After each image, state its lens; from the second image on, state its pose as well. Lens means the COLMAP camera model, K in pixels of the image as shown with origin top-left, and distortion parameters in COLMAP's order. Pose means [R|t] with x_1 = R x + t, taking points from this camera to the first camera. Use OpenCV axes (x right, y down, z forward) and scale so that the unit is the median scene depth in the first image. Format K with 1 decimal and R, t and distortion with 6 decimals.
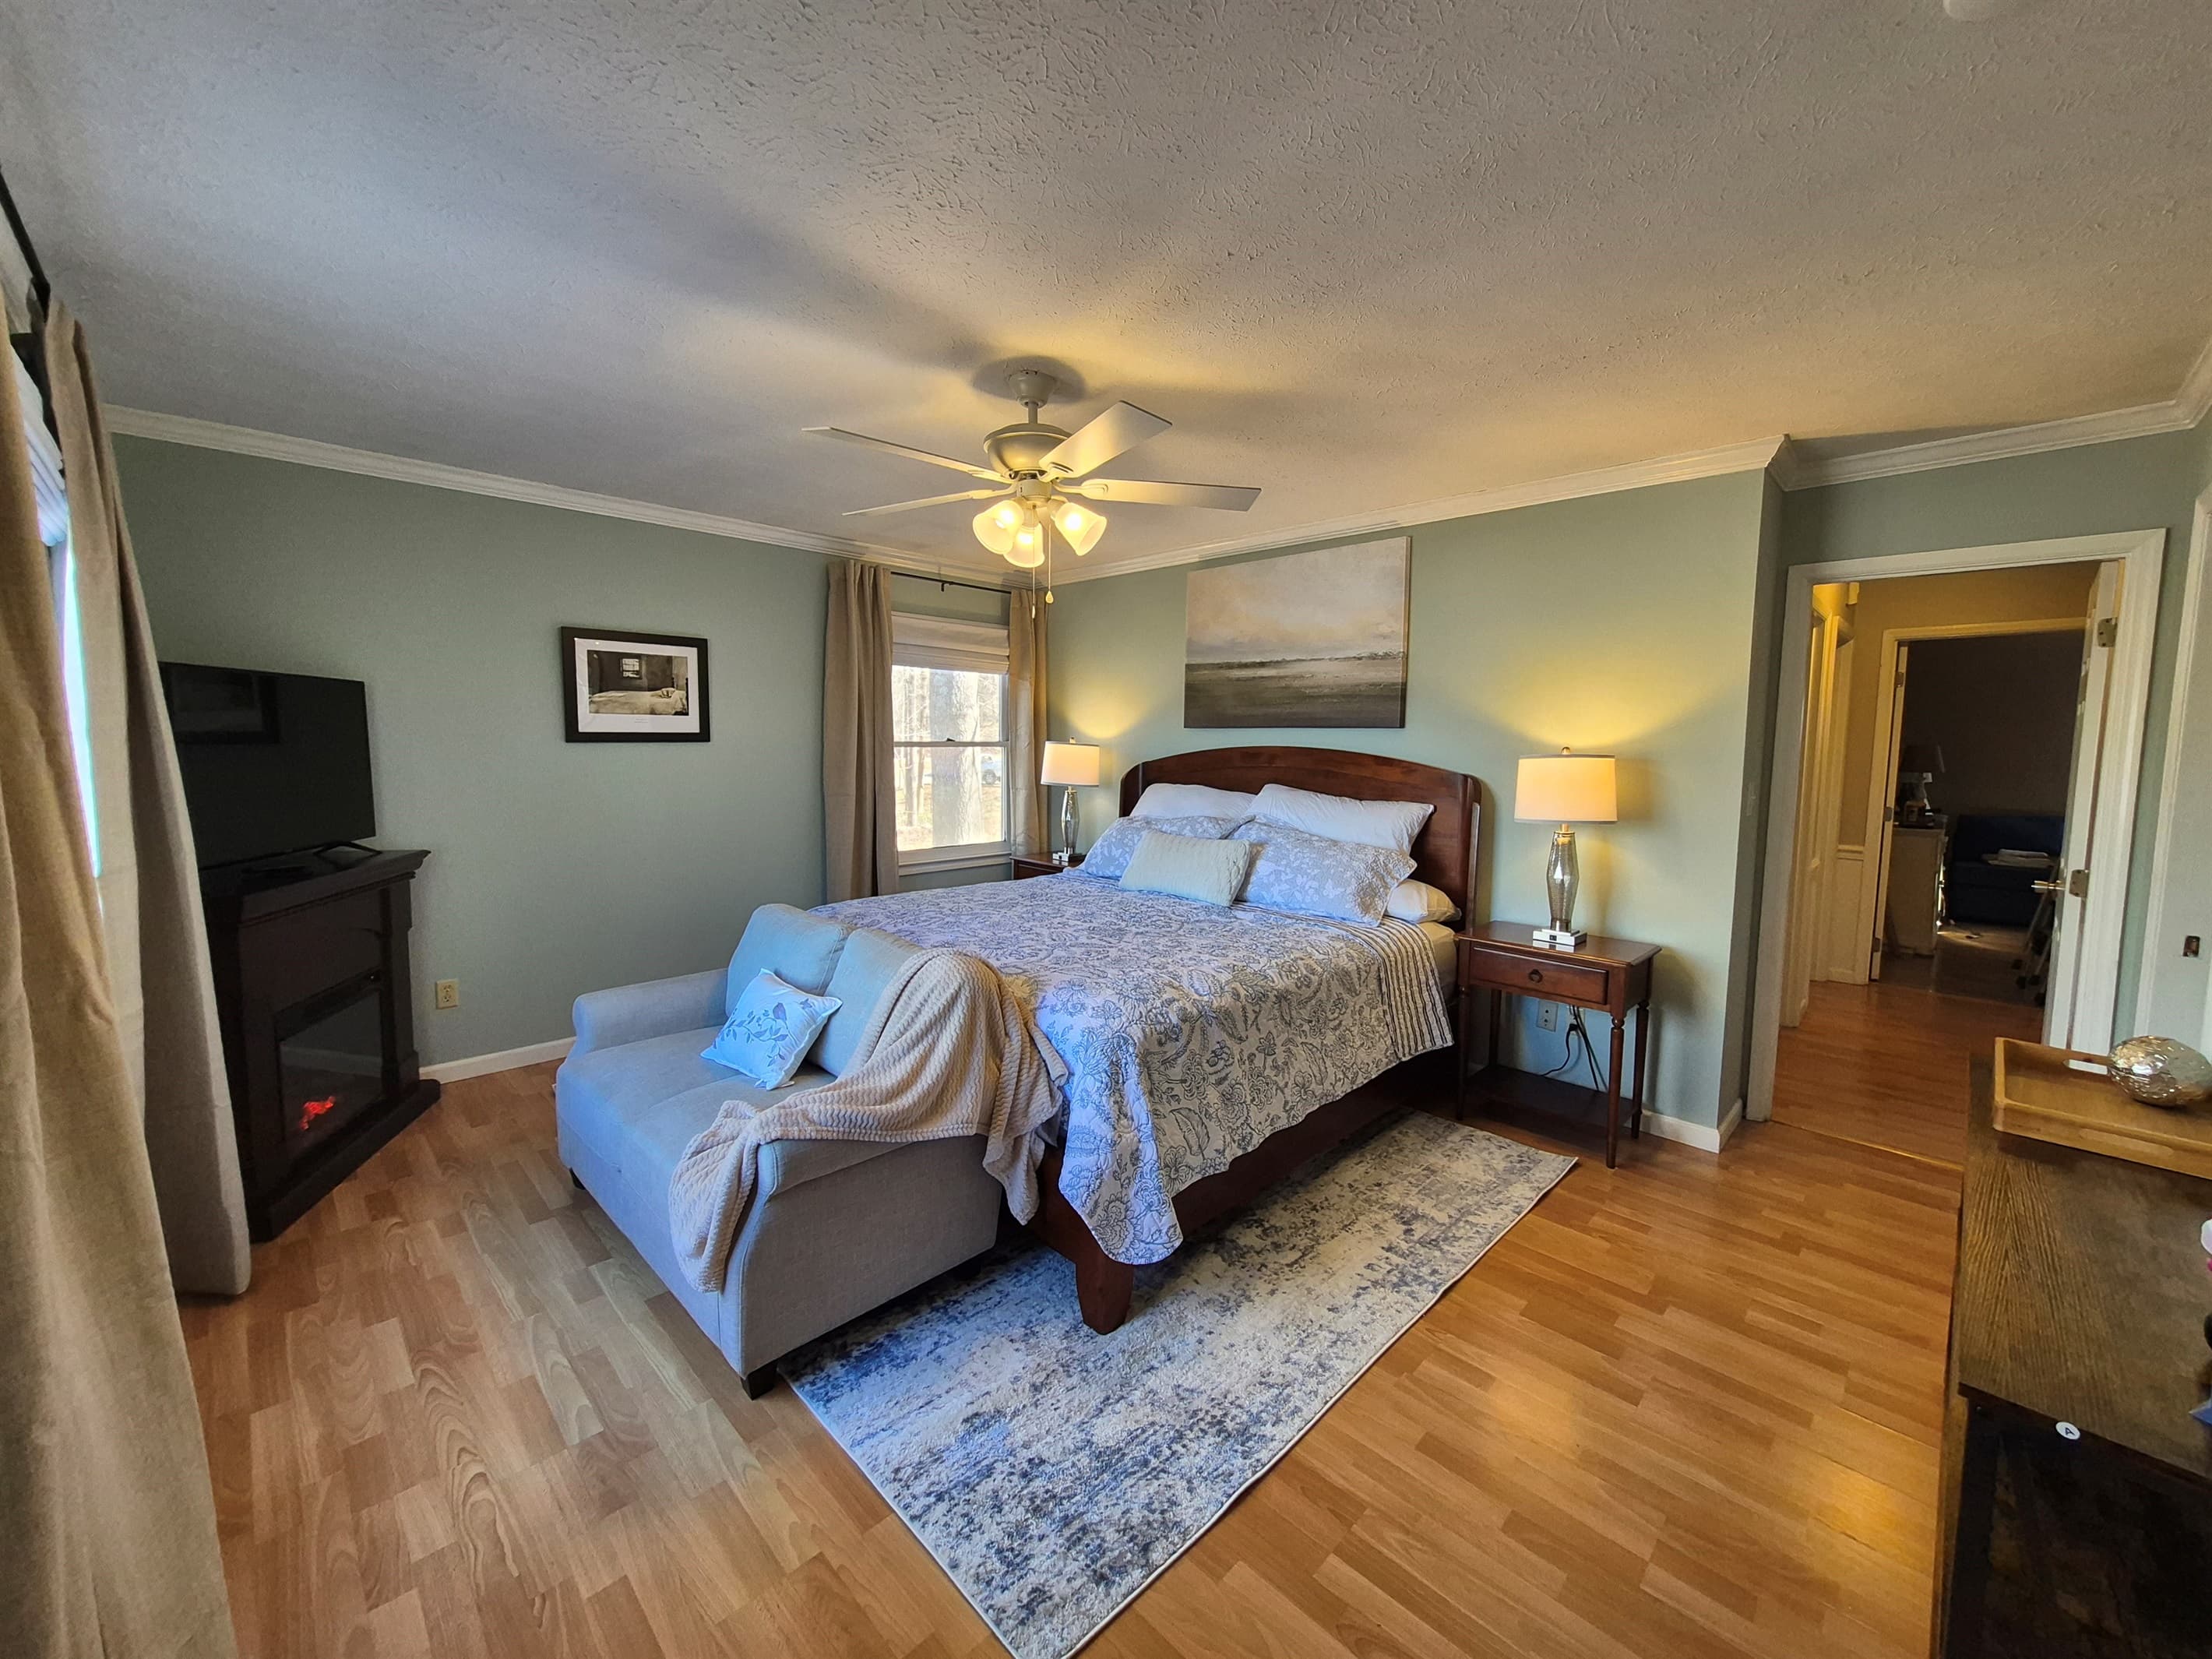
lens RADIAL K [[868.3, 0, 1116.8], [0, 868.3, 813.2], [0, 0, 1]] dist [0.004572, -0.000182]
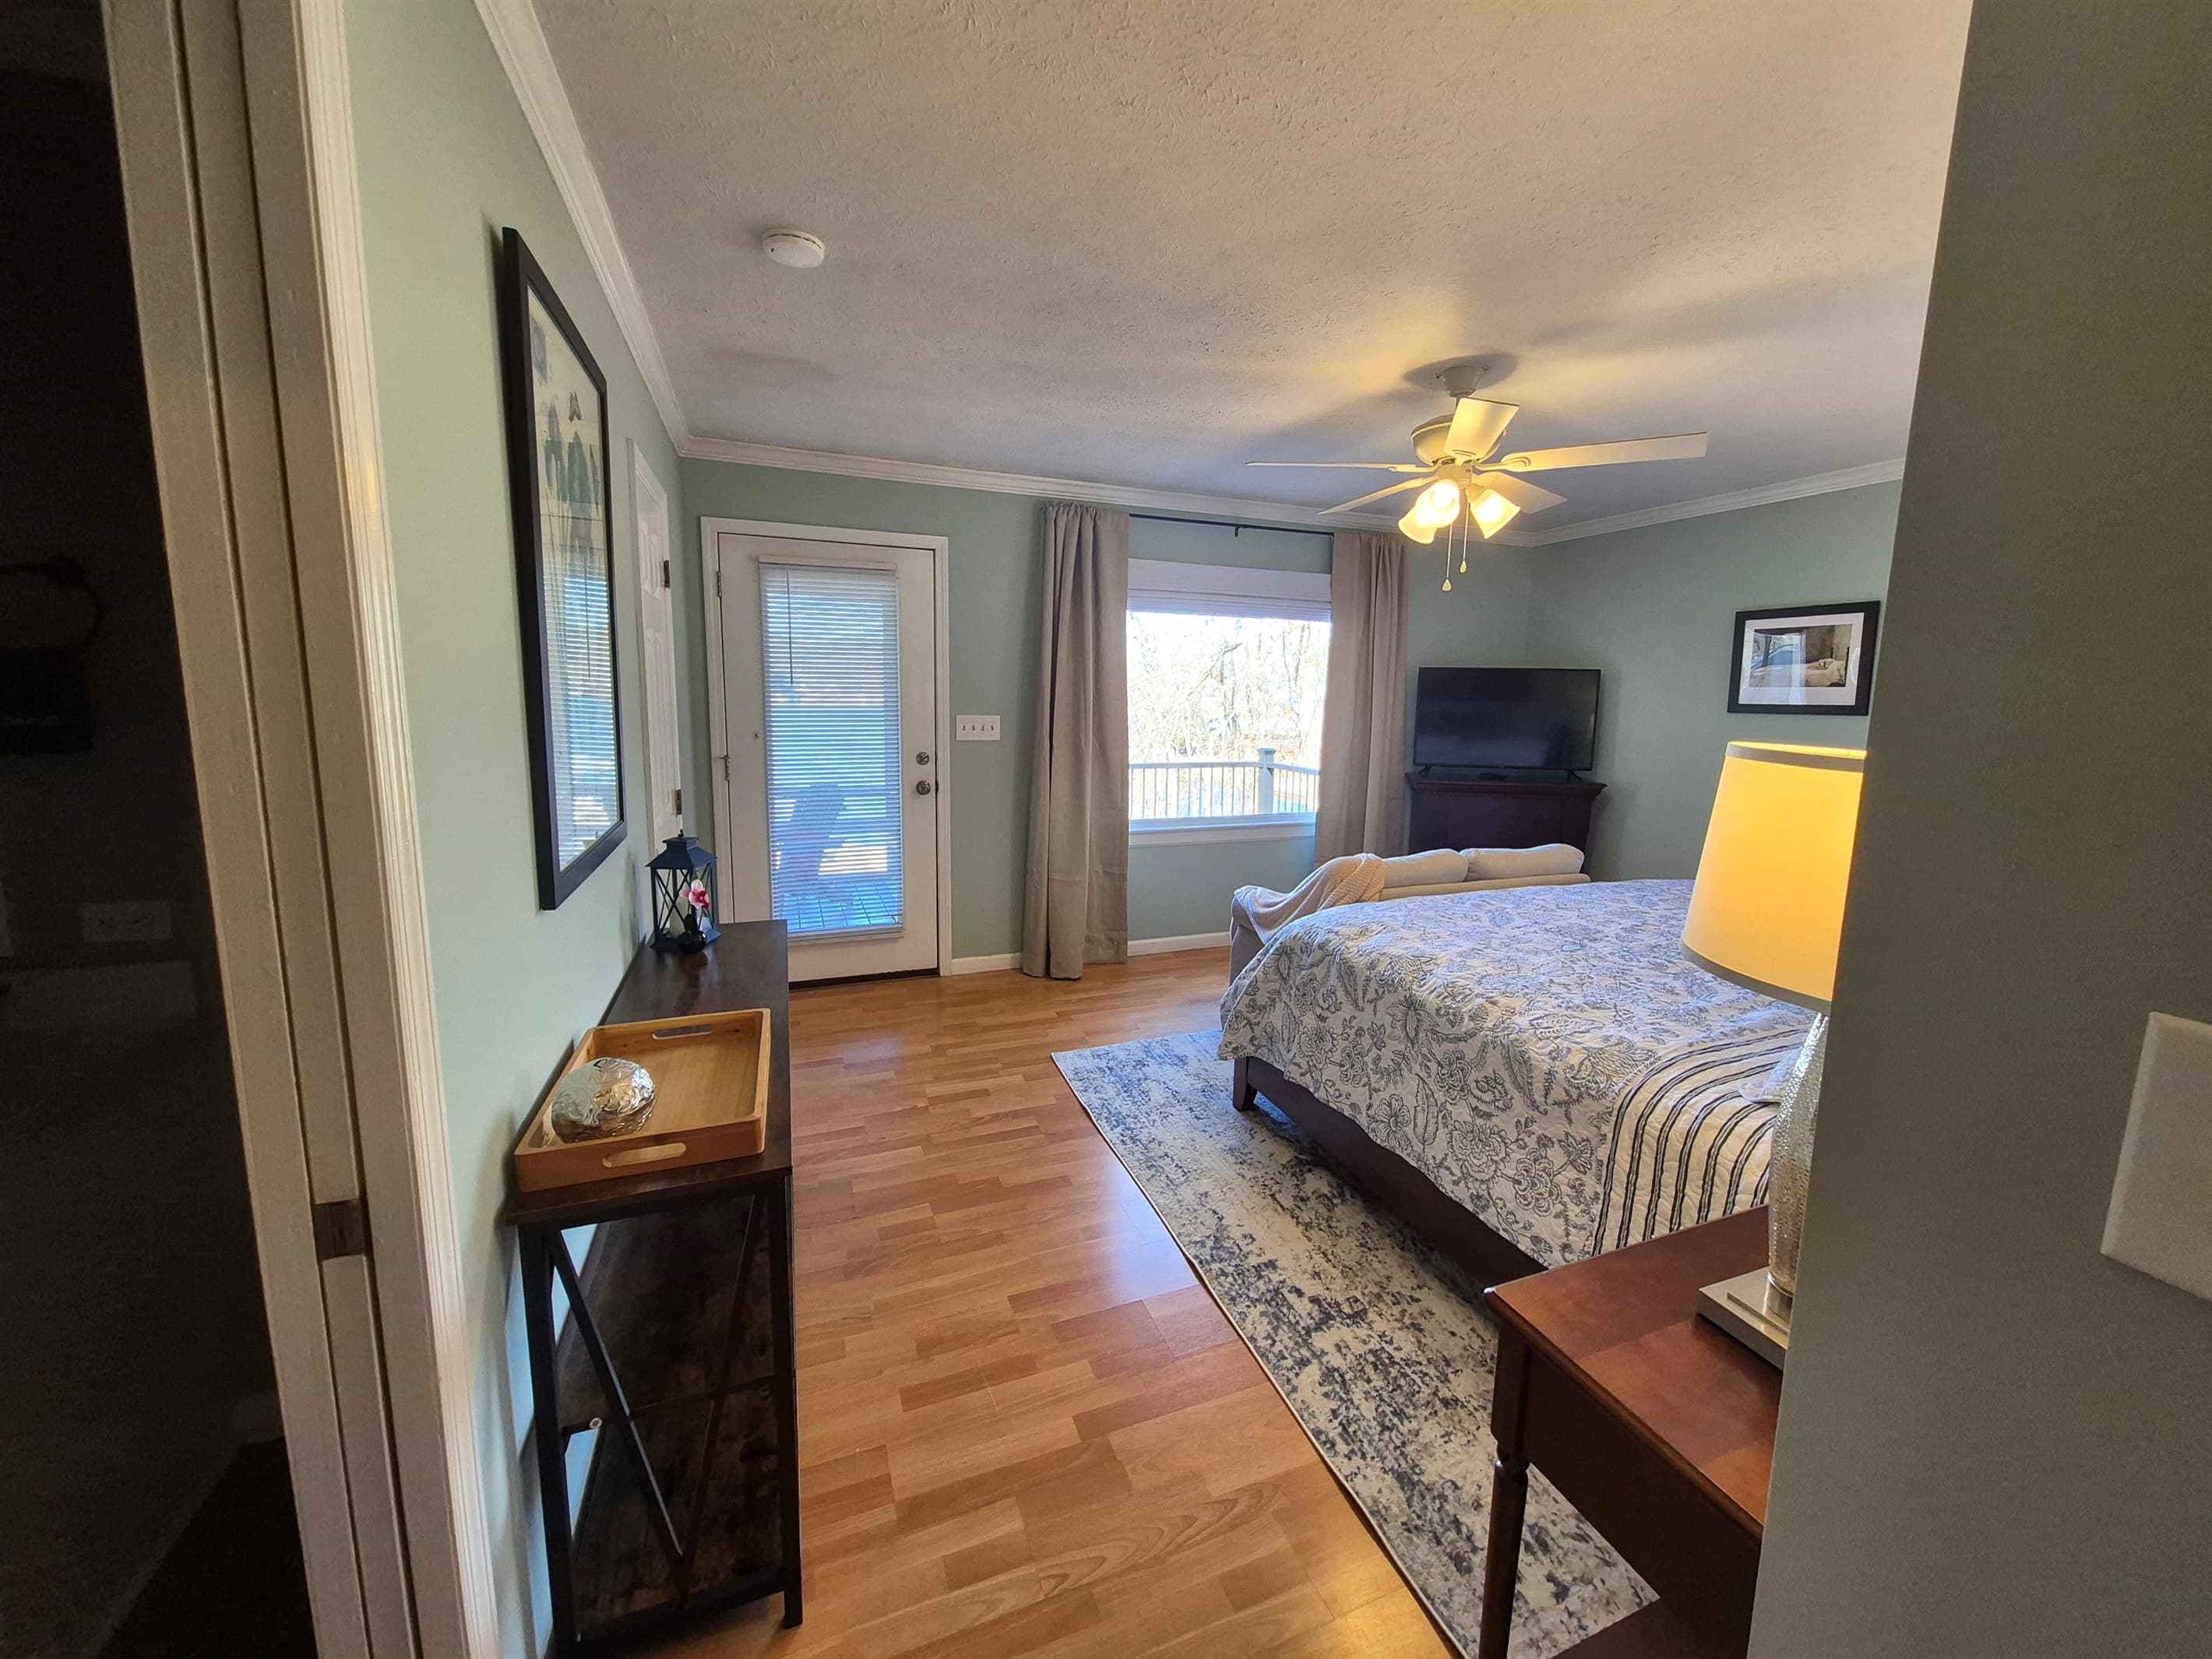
lens RADIAL K [[868.3, 0, 1149.6], [0, 868.3, 818.8], [0, 0, 1]] dist [0.004572, -0.000182]
pose [[-0.385028, 0.117226, -0.915430, 1.012669], [-0.104318, 0.980016, 0.169372, -0.080784], [0.916990, 0.160709, -0.365105, 1.016016]]
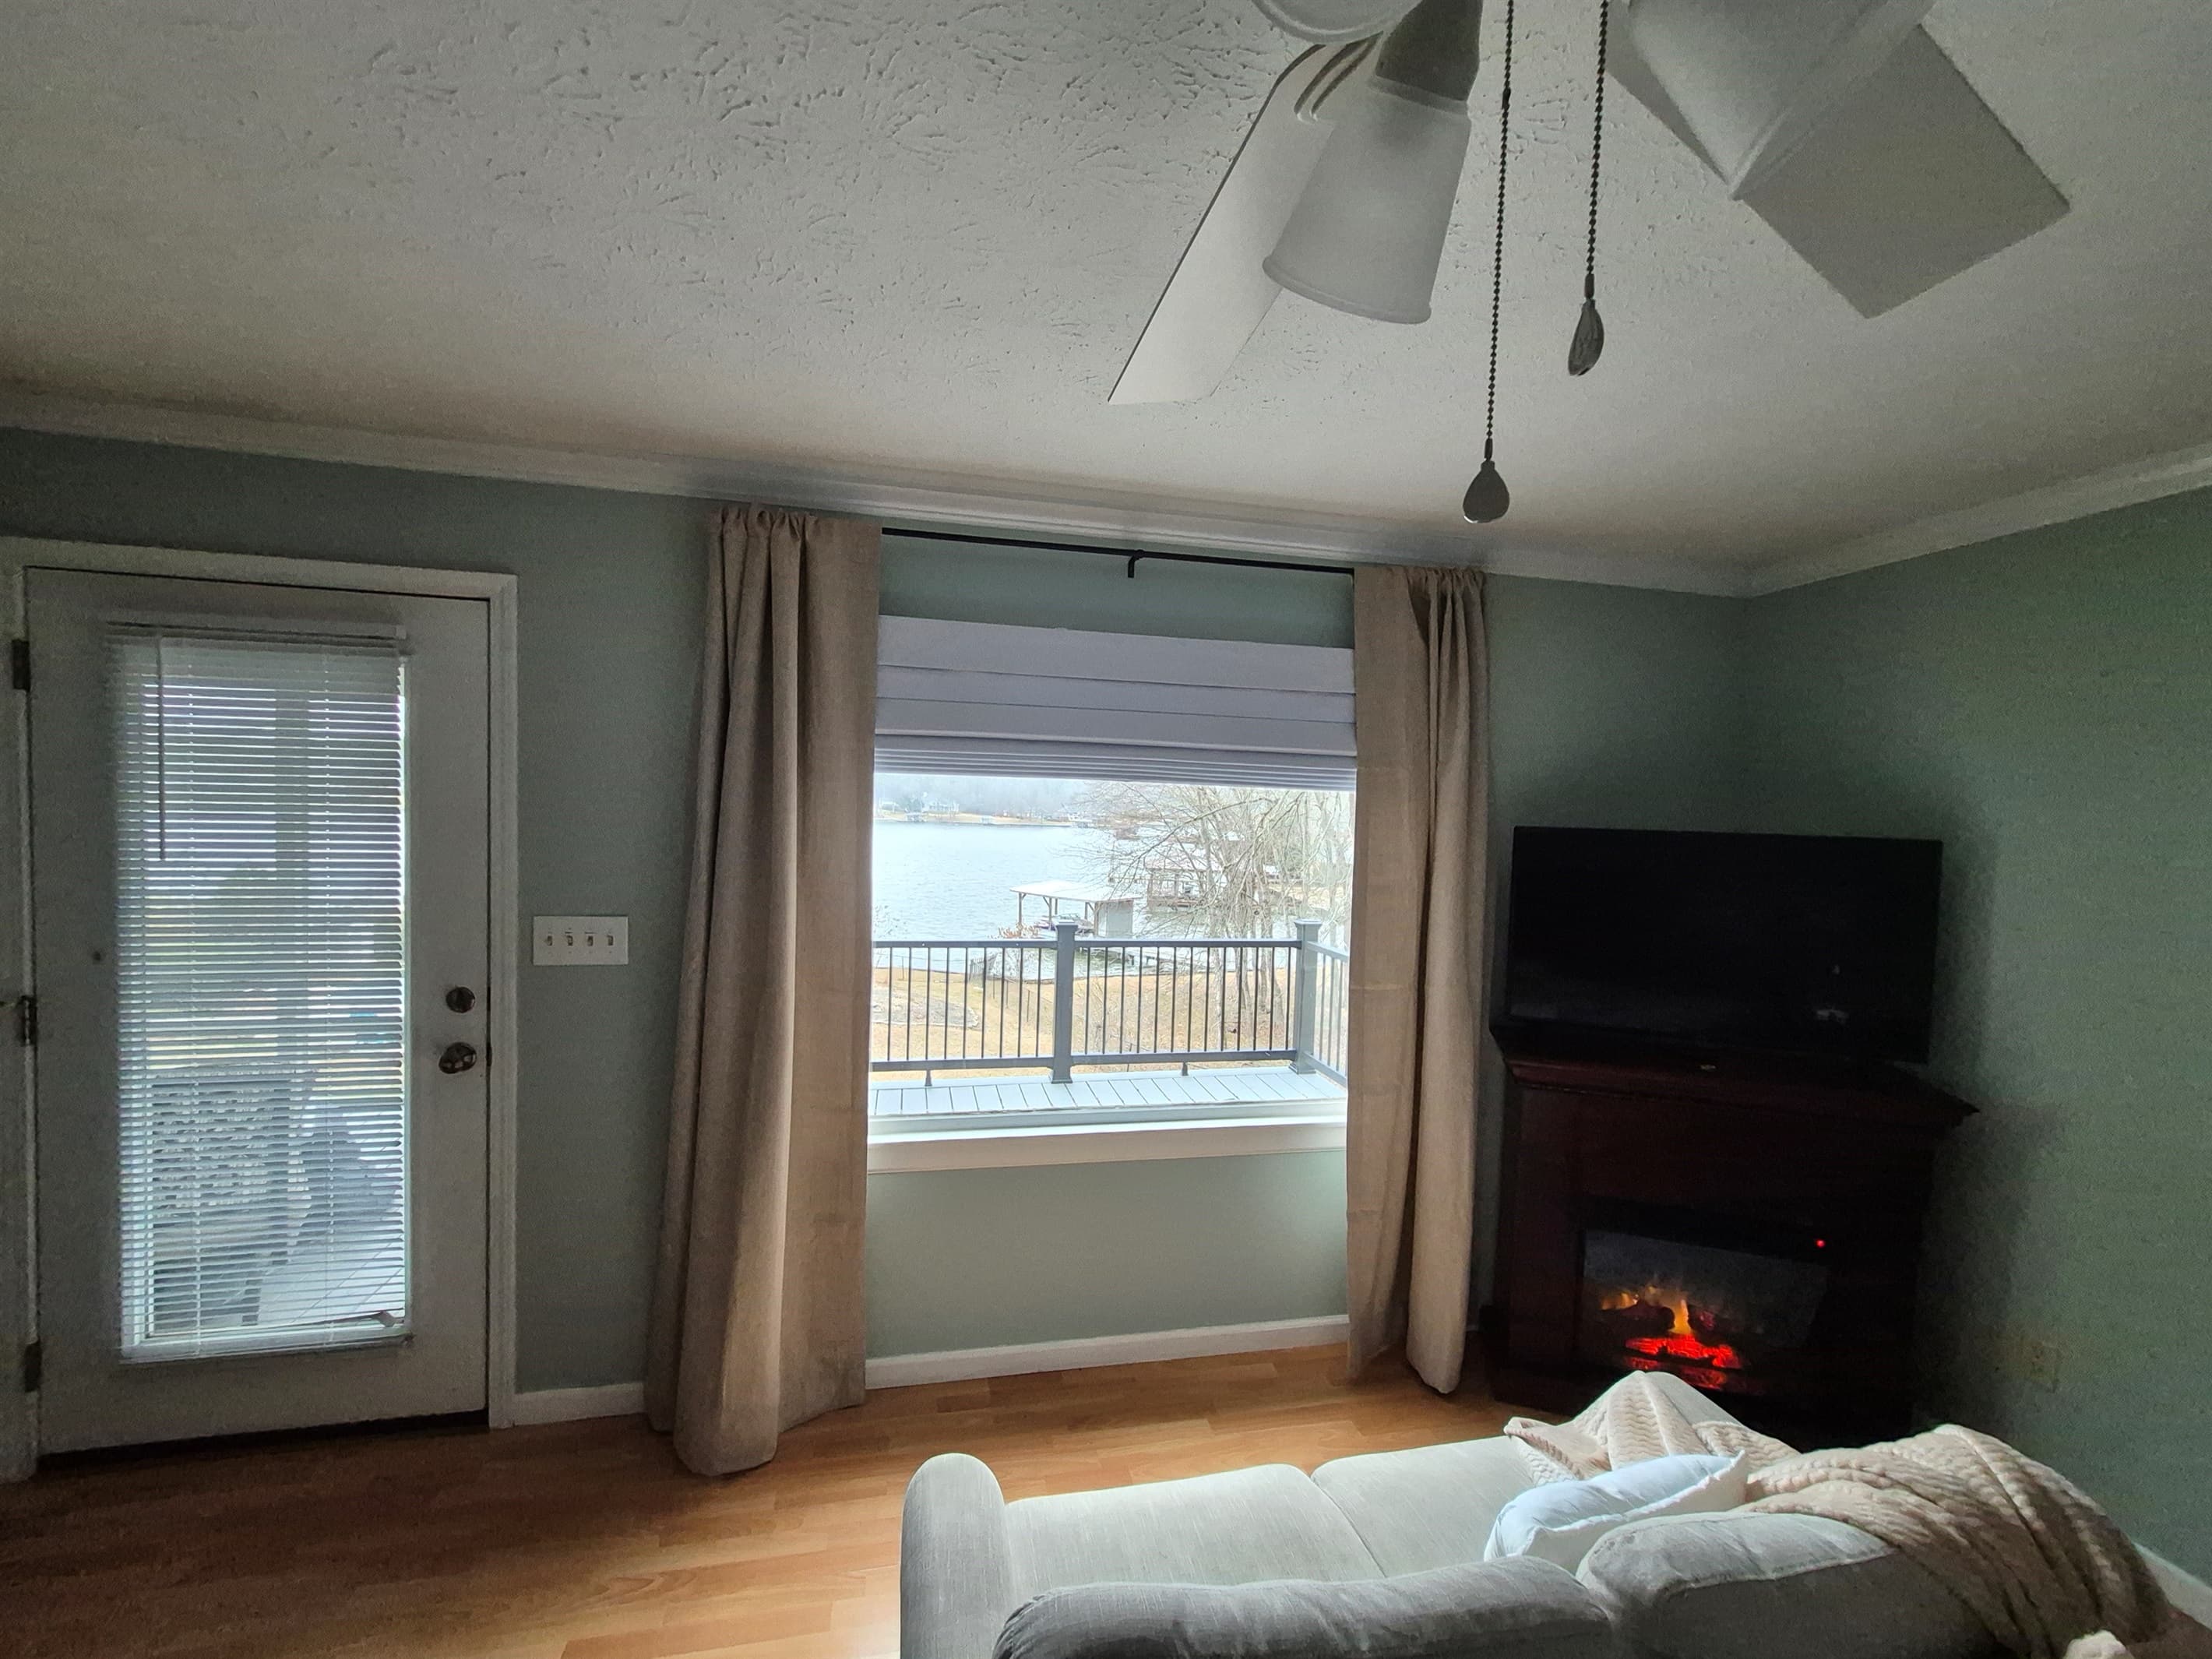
lens RADIAL K [[868.3, 0, 1107.6], [0, 868.3, 861.0], [0, 0, 1]] dist [0.004572, -0.000182]
pose [[-0.551910, 0.022627, -0.833596, 0.090622], [-0.109988, 0.988923, 0.099665, -0.149491], [0.826618, 0.146692, -0.543308, 0.965616]]
